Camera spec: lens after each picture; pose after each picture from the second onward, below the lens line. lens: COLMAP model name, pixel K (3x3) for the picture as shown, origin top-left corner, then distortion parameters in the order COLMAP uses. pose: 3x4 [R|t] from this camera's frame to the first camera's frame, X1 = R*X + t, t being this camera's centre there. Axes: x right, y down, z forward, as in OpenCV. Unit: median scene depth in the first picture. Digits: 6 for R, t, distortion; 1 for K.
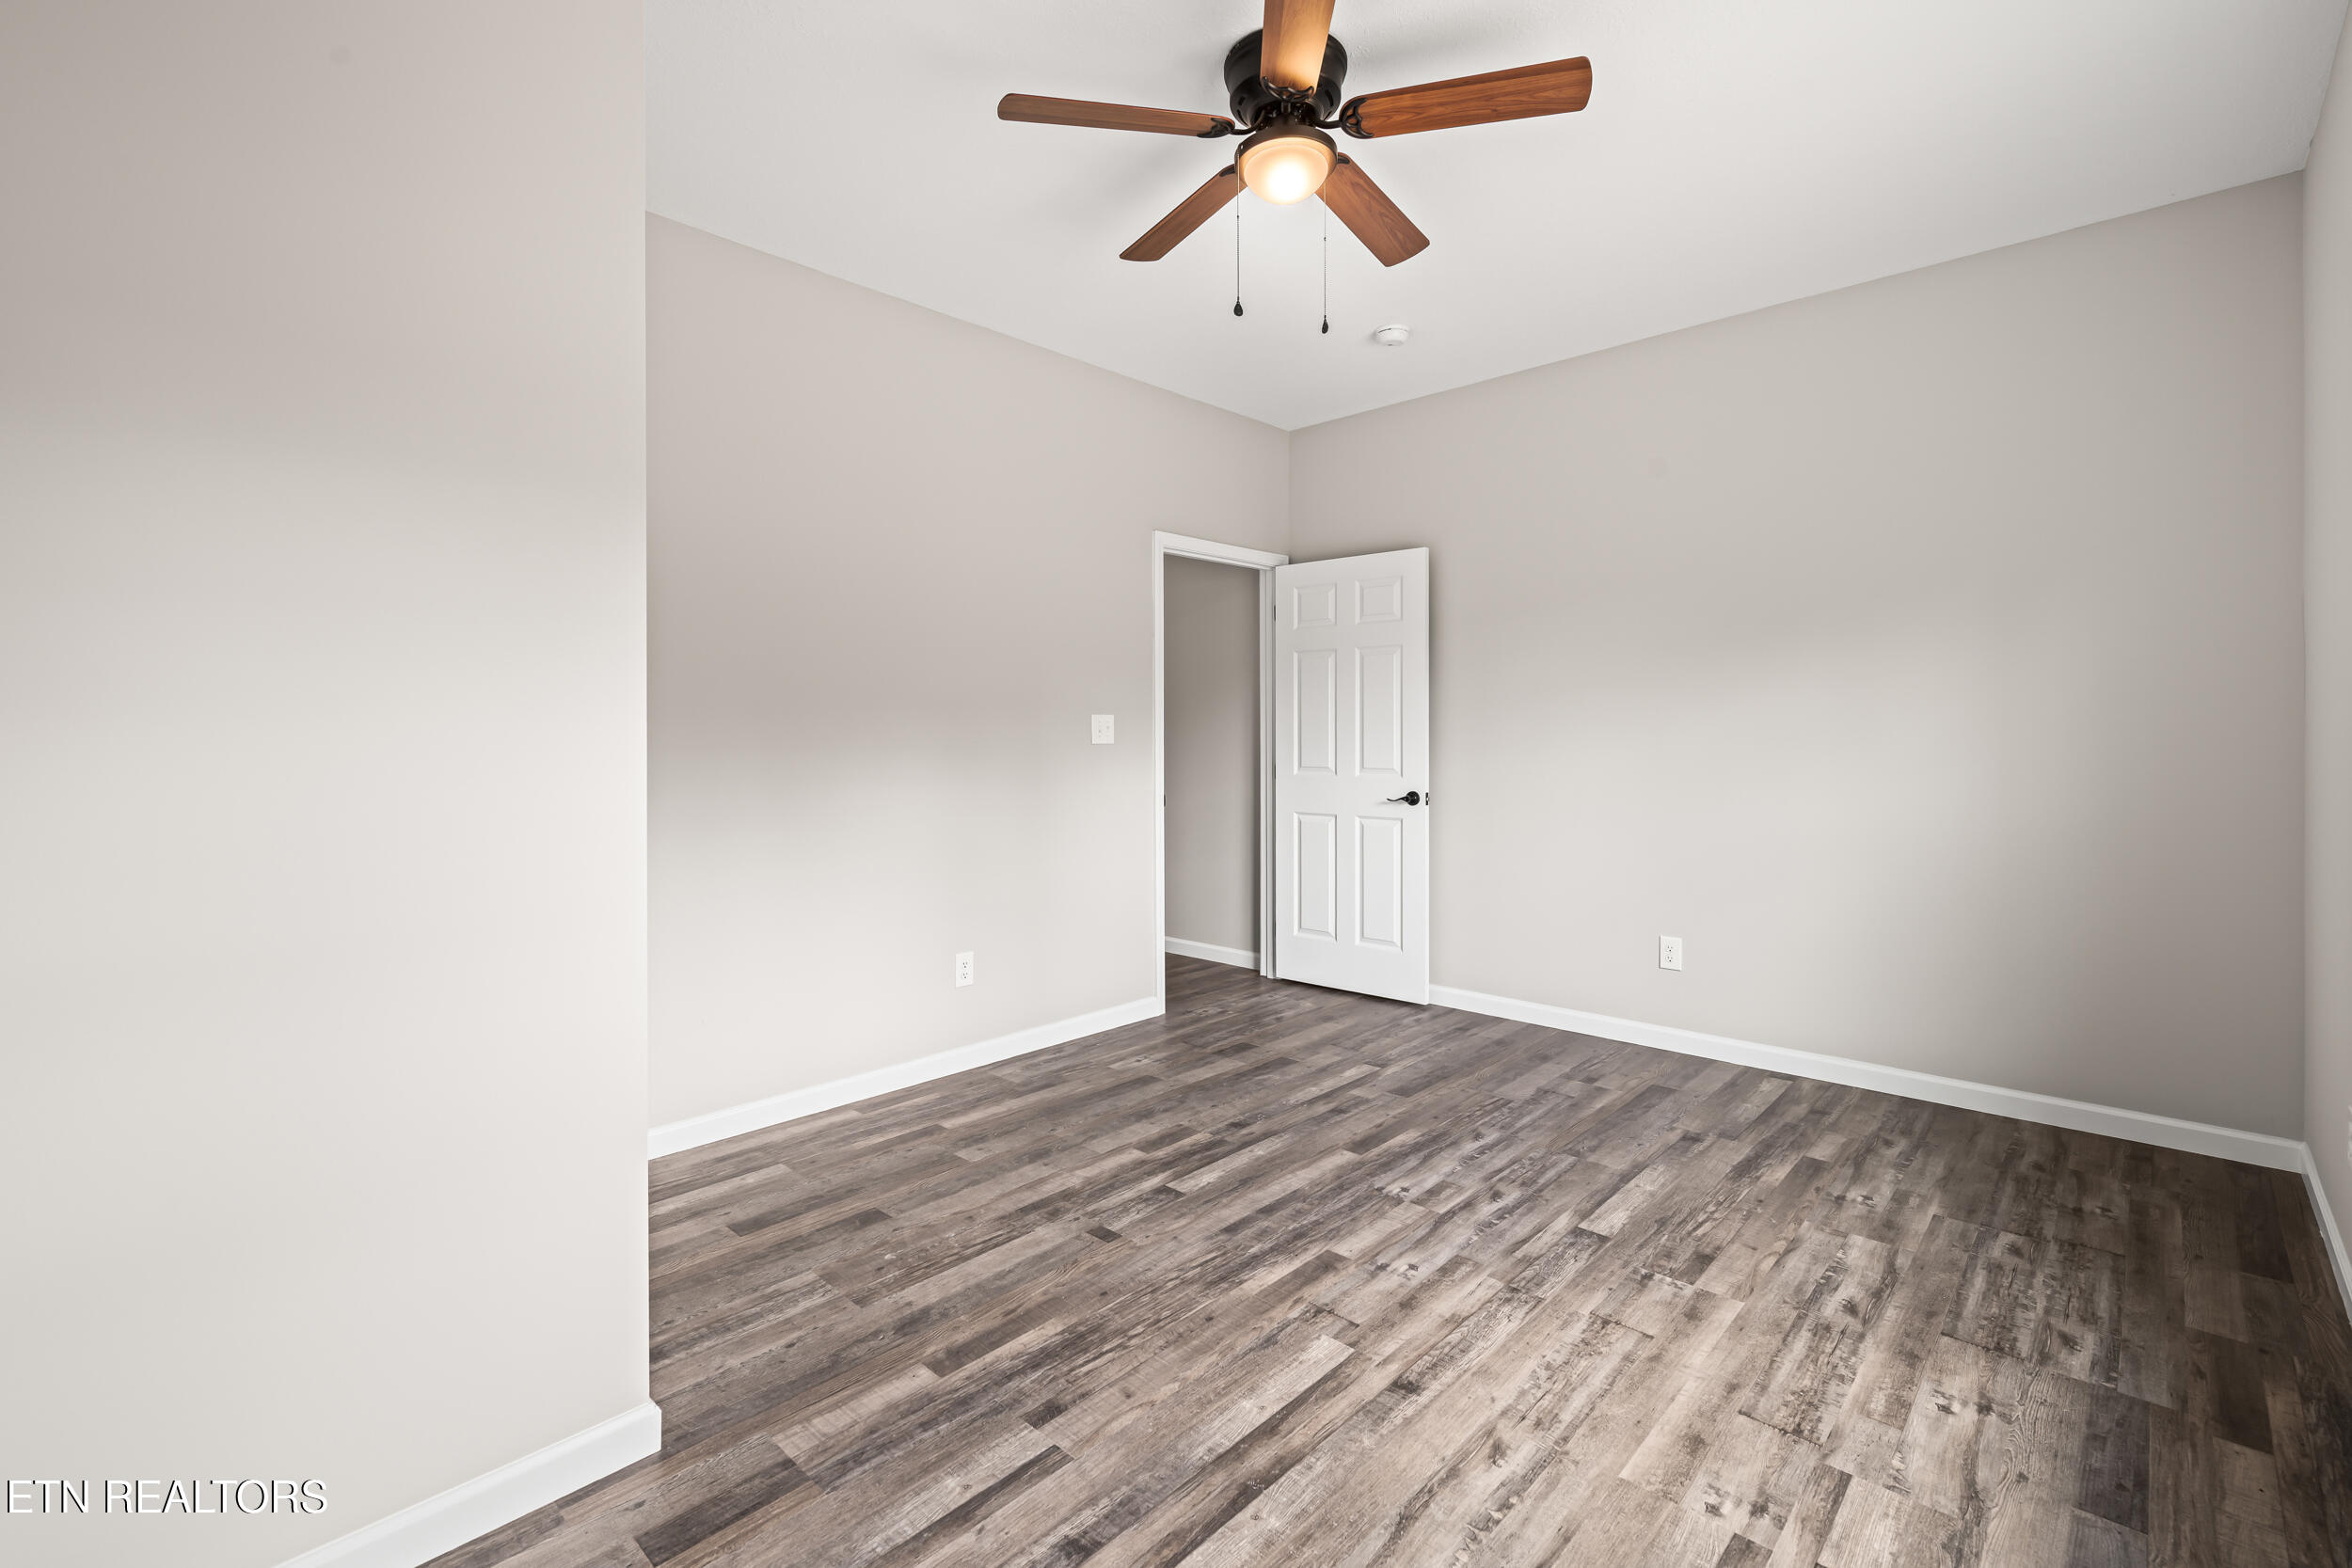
lens RADIAL K [[1027.9, 0, 1184.1], [0, 1027.9, 762.0], [0, 0, 1]] dist [0.003644, -0.001155]
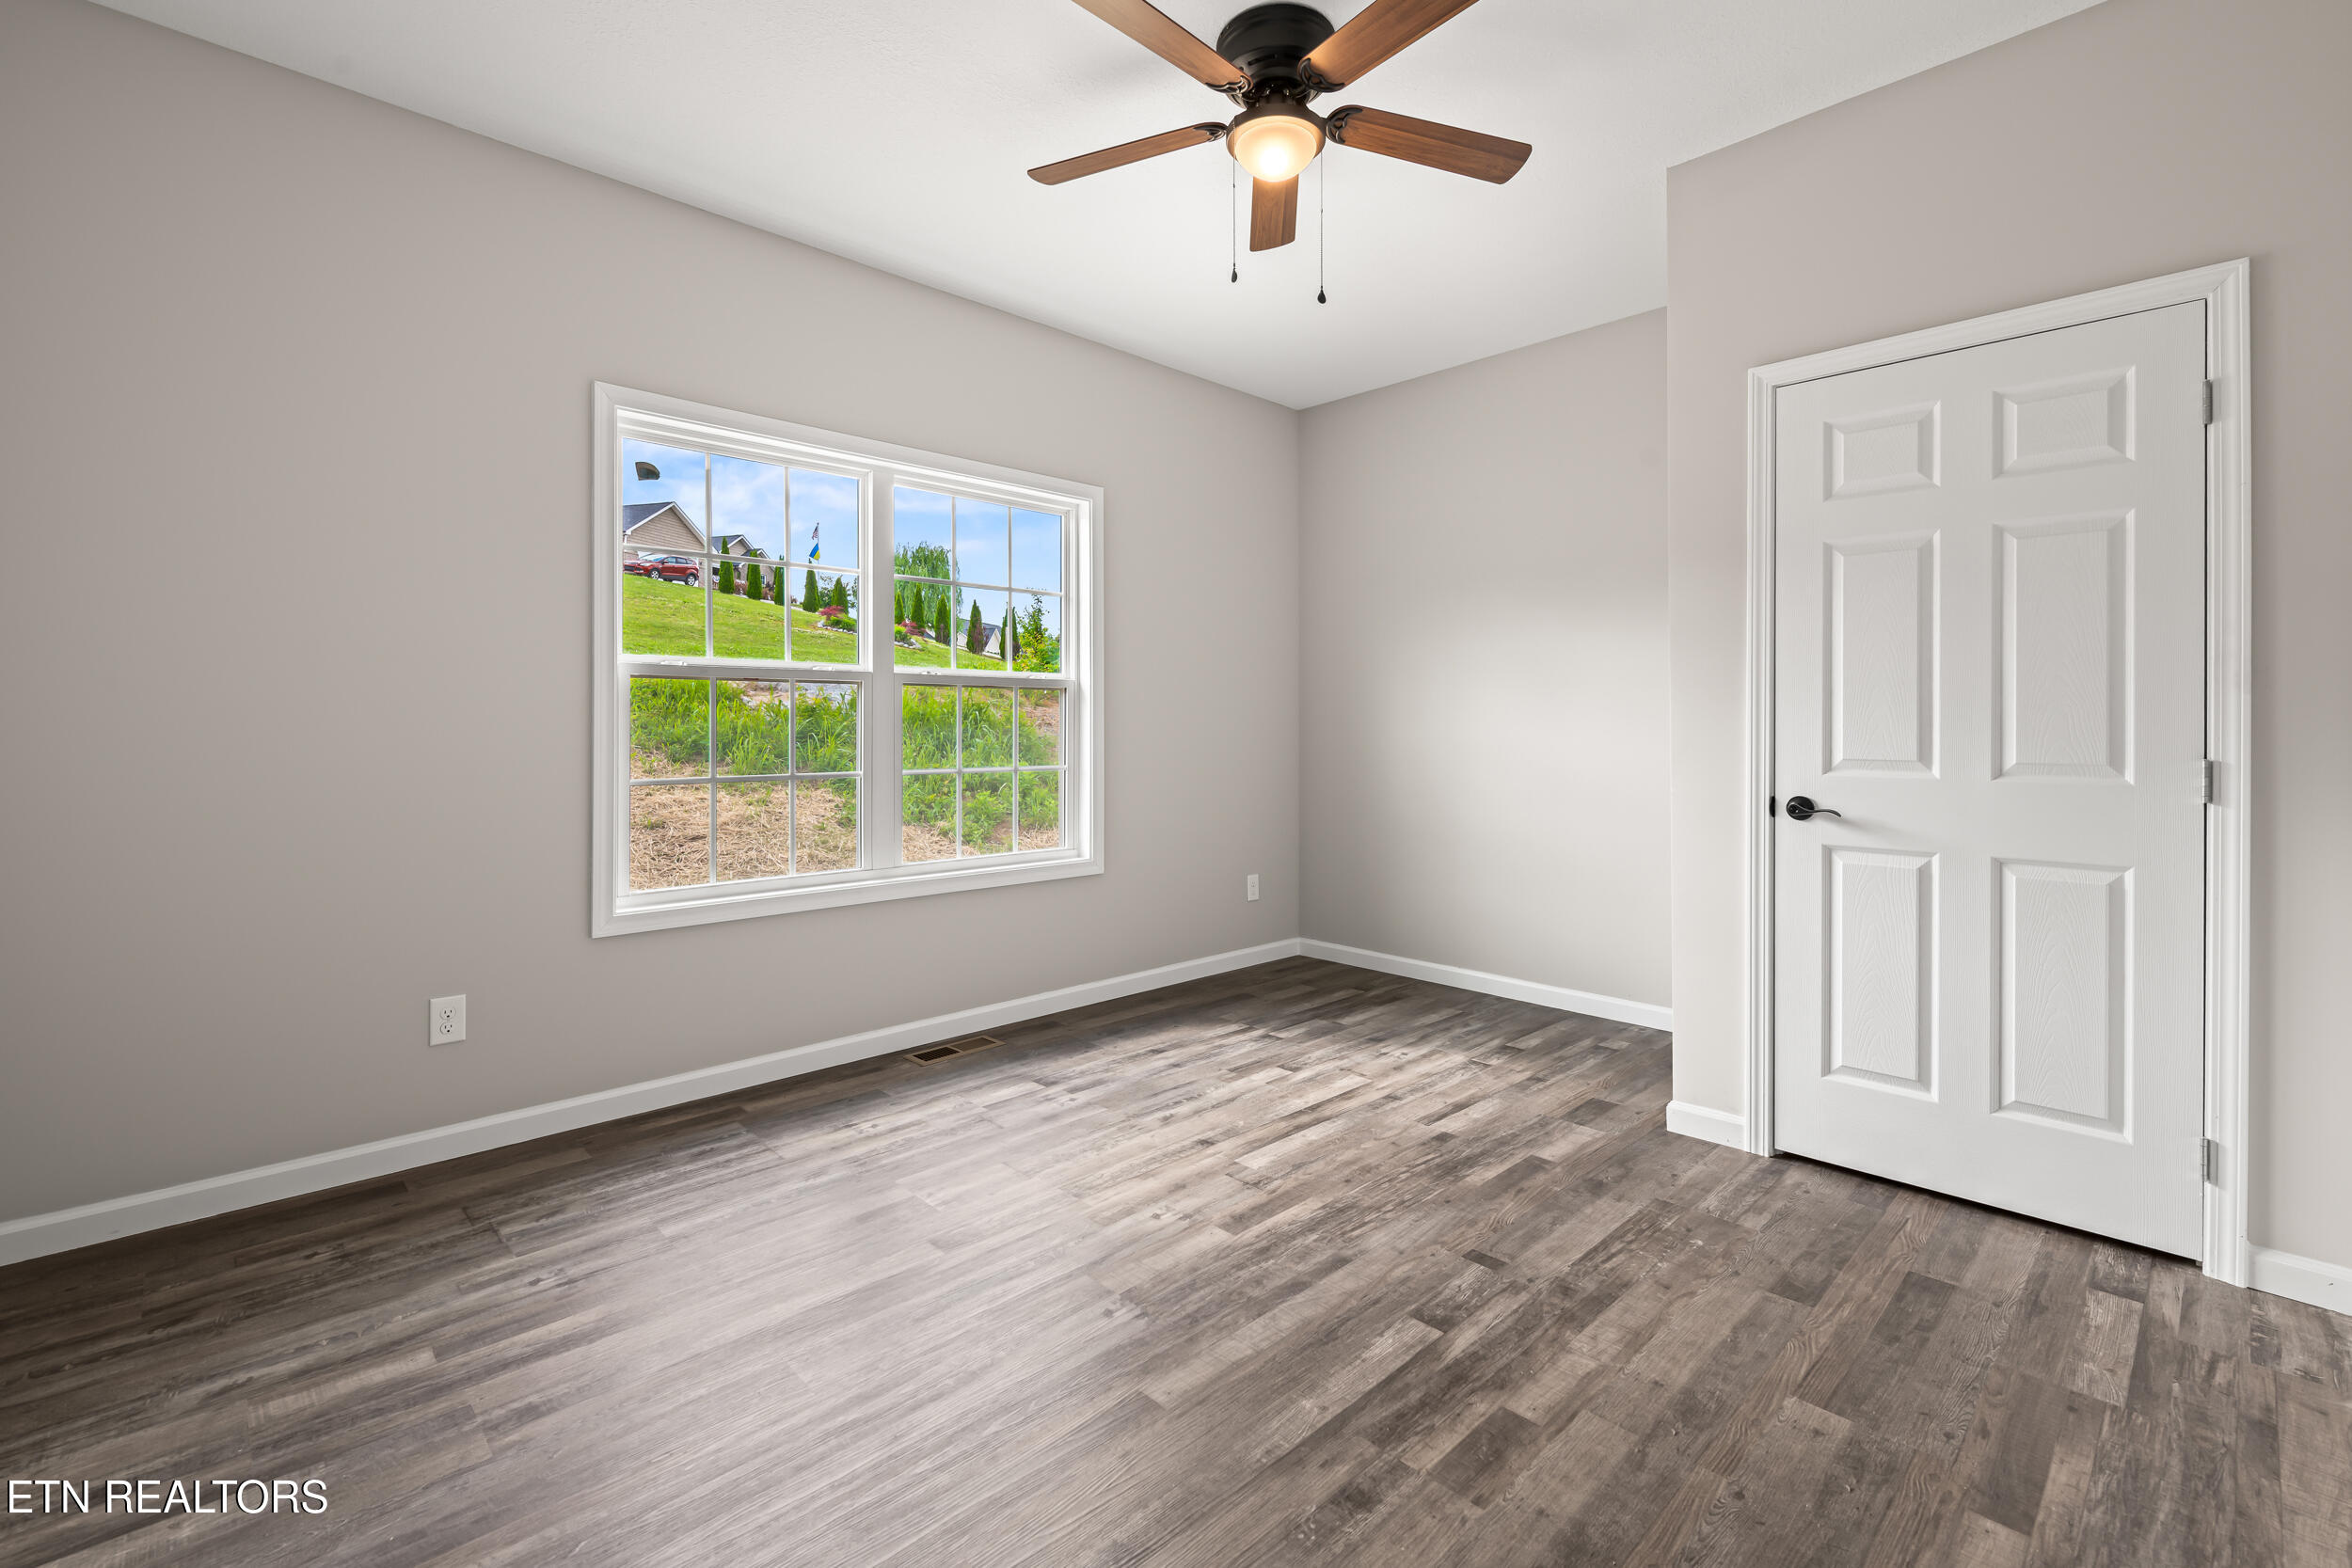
lens RADIAL K [[1027.9, 0, 1175.1], [0, 1027.9, 727.9], [0, 0, 1]] dist [0.003644, -0.001155]
pose [[-0.998884, 0.003776, 0.047082, 0.140172], [0.004997, 0.999653, 0.025850, -0.020563], [-0.046968, 0.026056, -0.998556, 1.836317]]
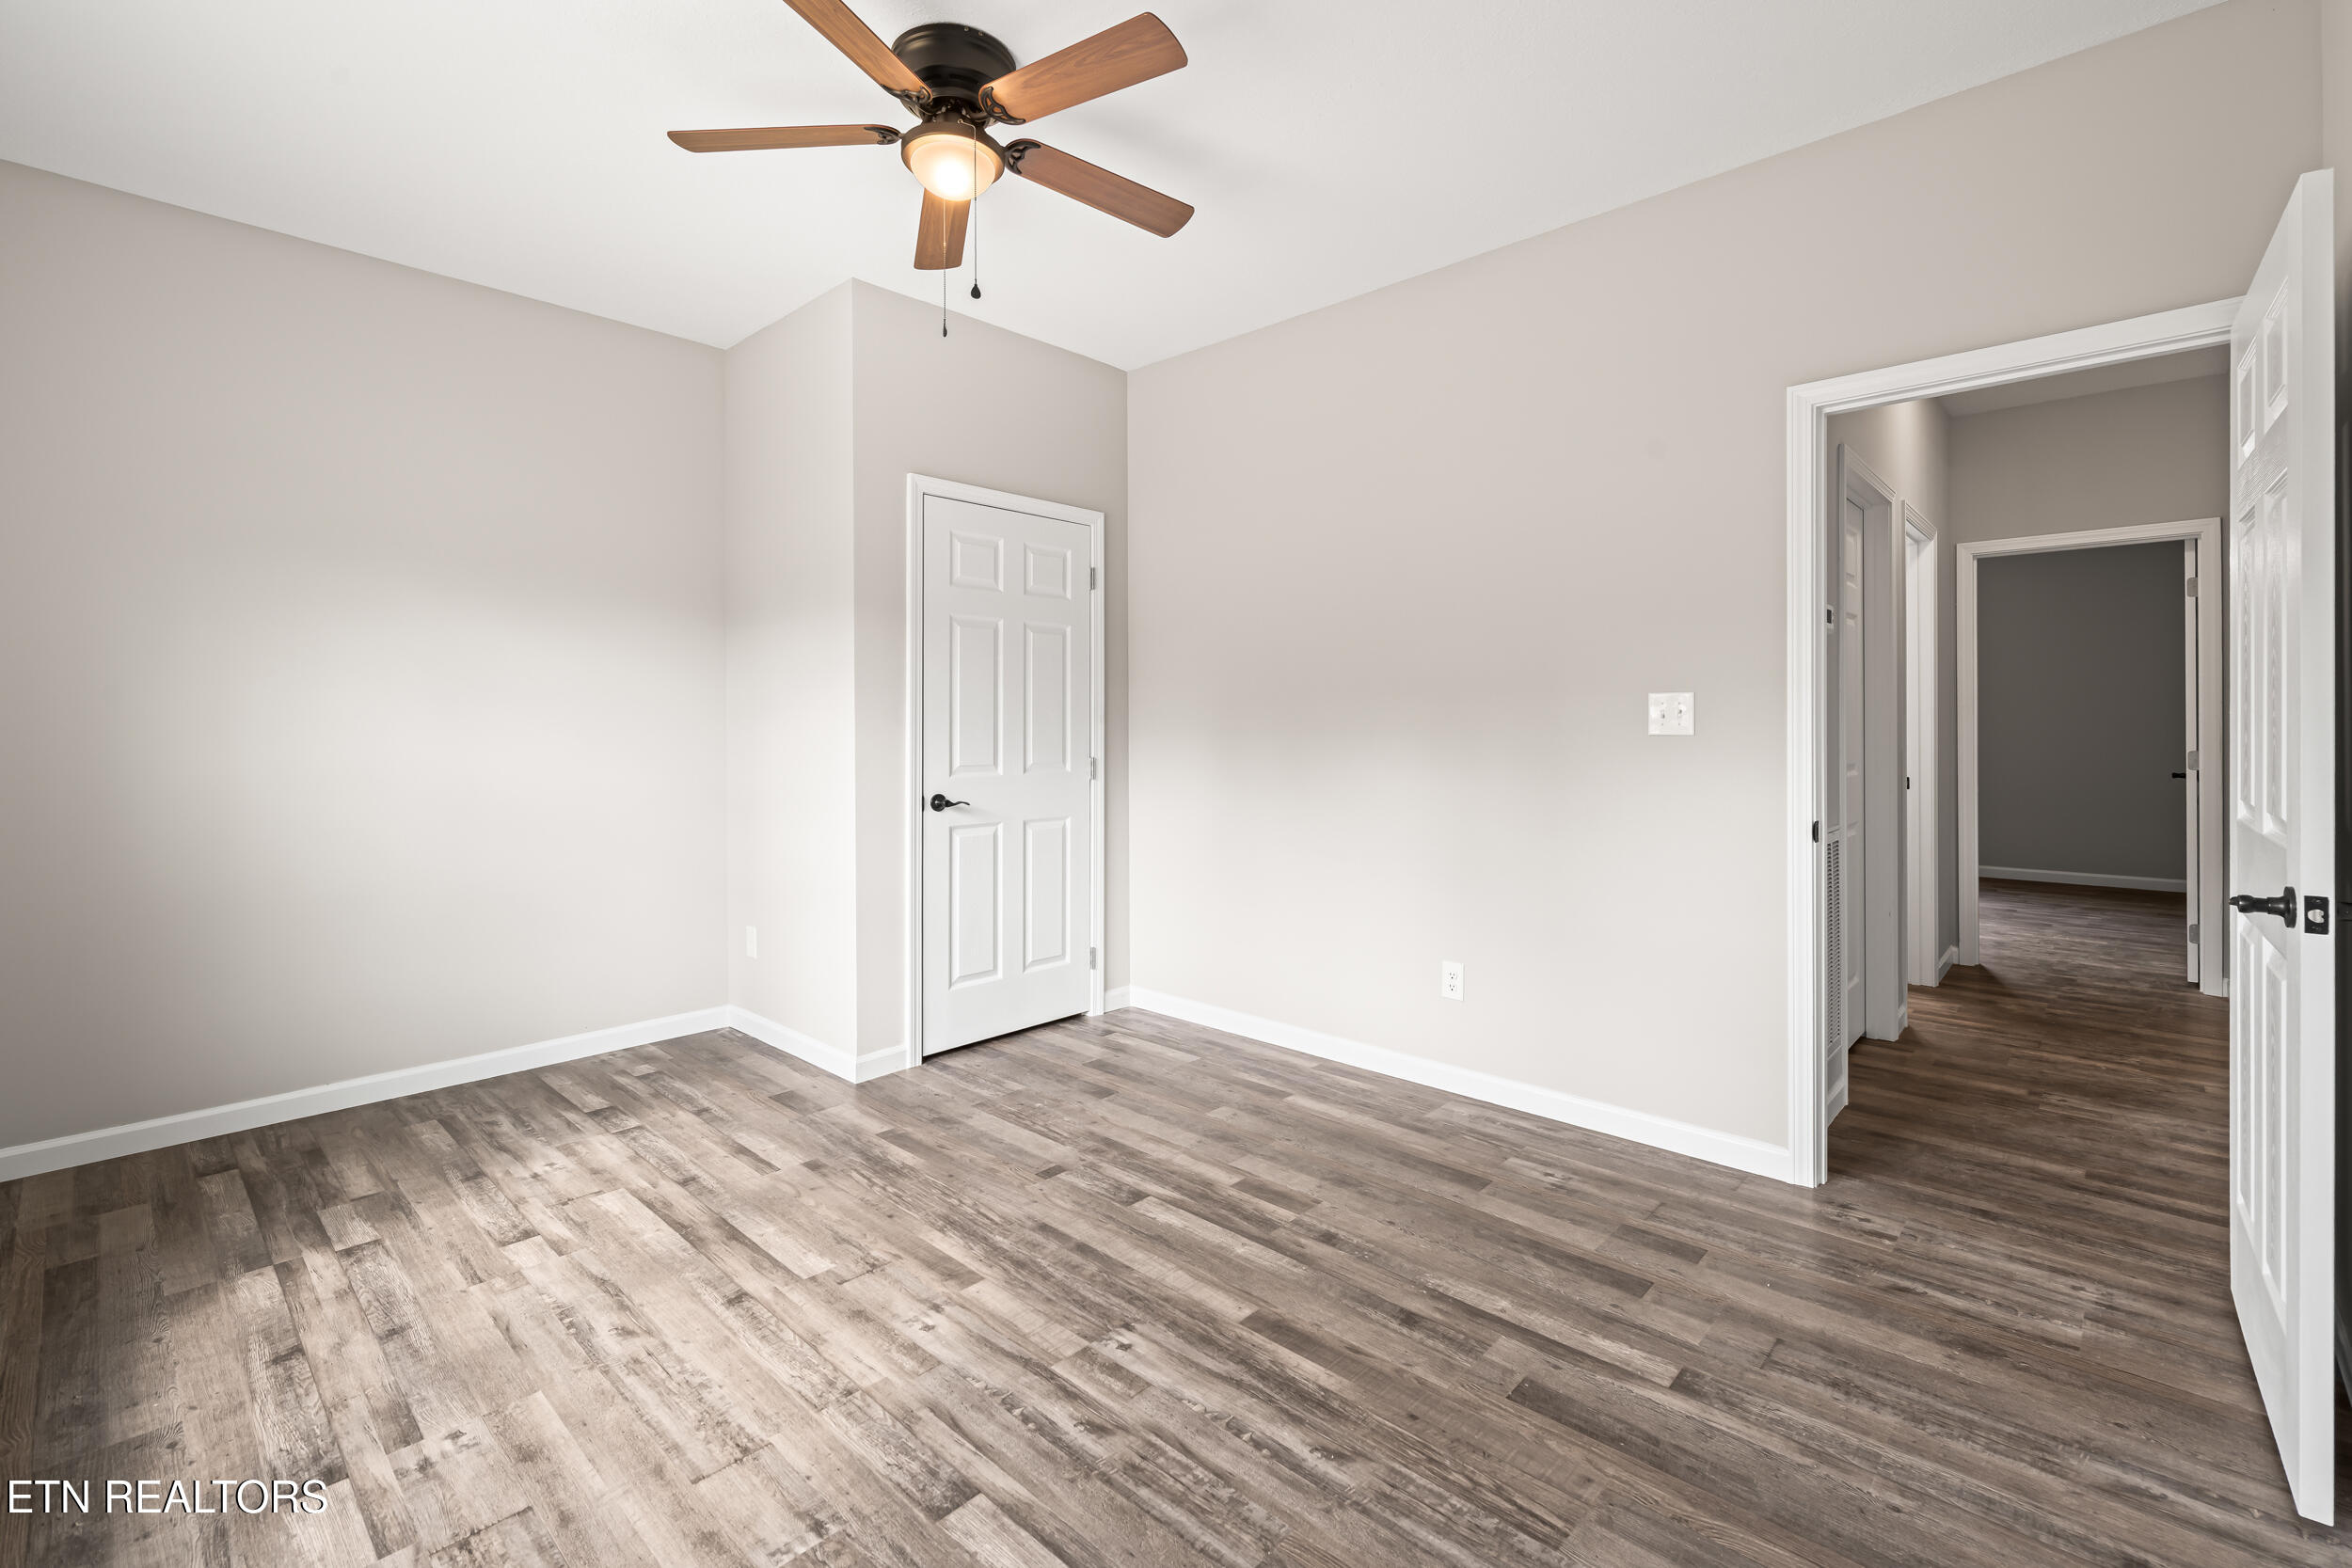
lens RADIAL K [[1027.9, 0, 1186.7], [0, 1027.9, 726.0], [0, 0, 1]] dist [0.003644, -0.001155]
pose [[0.008917, 0.007305, -0.999934, 1.011664], [-0.023236, 0.999705, 0.007096, -0.035715], [0.999690, 0.023172, 0.009085, 1.098094]]
